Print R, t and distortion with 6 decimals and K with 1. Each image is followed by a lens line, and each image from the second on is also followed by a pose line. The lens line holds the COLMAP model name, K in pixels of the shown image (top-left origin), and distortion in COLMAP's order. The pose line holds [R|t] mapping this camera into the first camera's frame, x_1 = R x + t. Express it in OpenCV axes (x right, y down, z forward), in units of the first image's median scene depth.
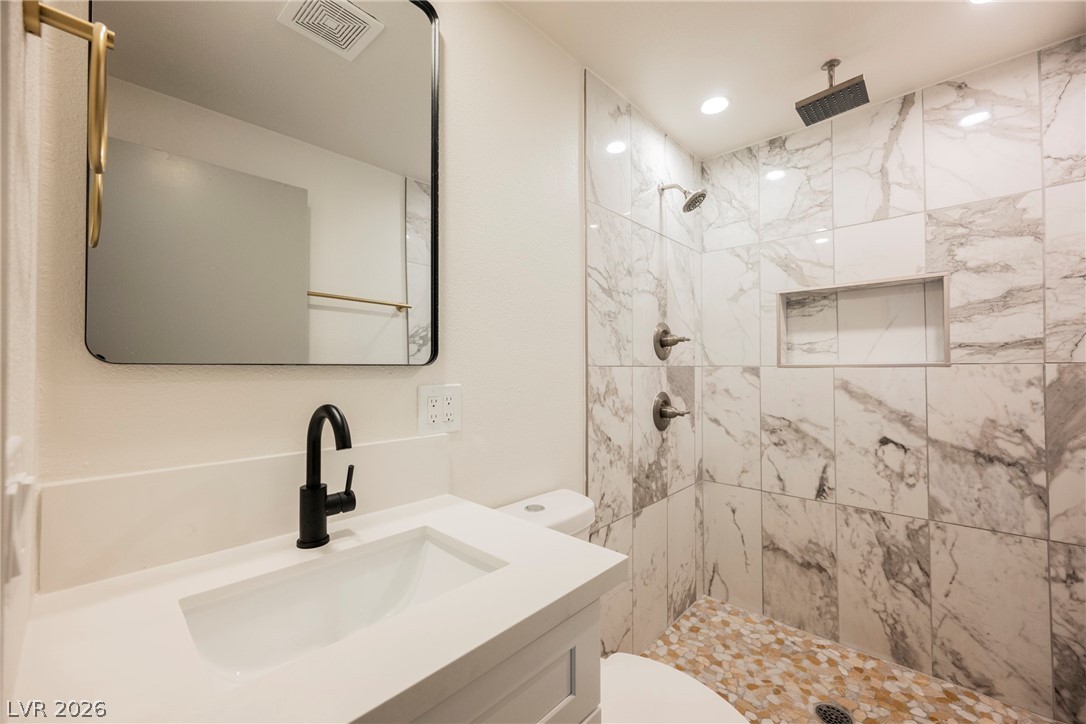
lens RADIAL K [[424.7, 0, 541.5], [0, 424.7, 363.5], [0, 0, 1]] dist [-0.000451, -0.000283]
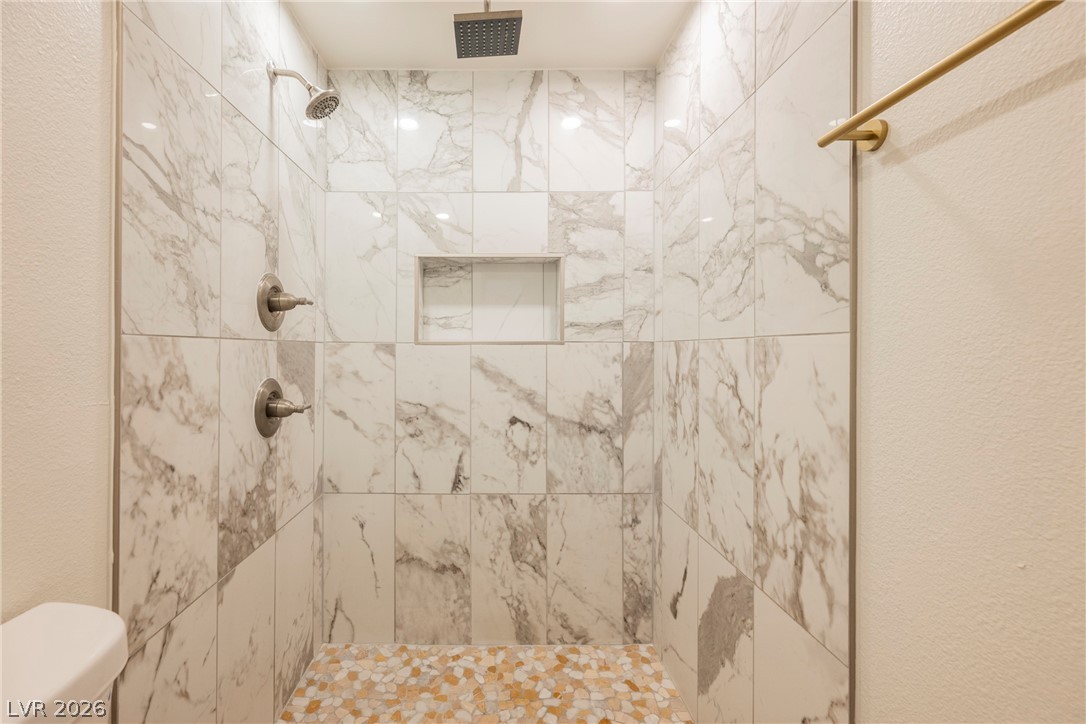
lens RADIAL K [[424.7, 0, 470.1], [0, 424.7, 349.5], [0, 0, 1]] dist [-0.000451, -0.000283]
pose [[0.731944, 0.008301, 0.681314, 0.066783], [-0.012684, 0.999919, 0.001444, 0.017926], [-0.681246, -0.009699, 0.731990, 0.332673]]
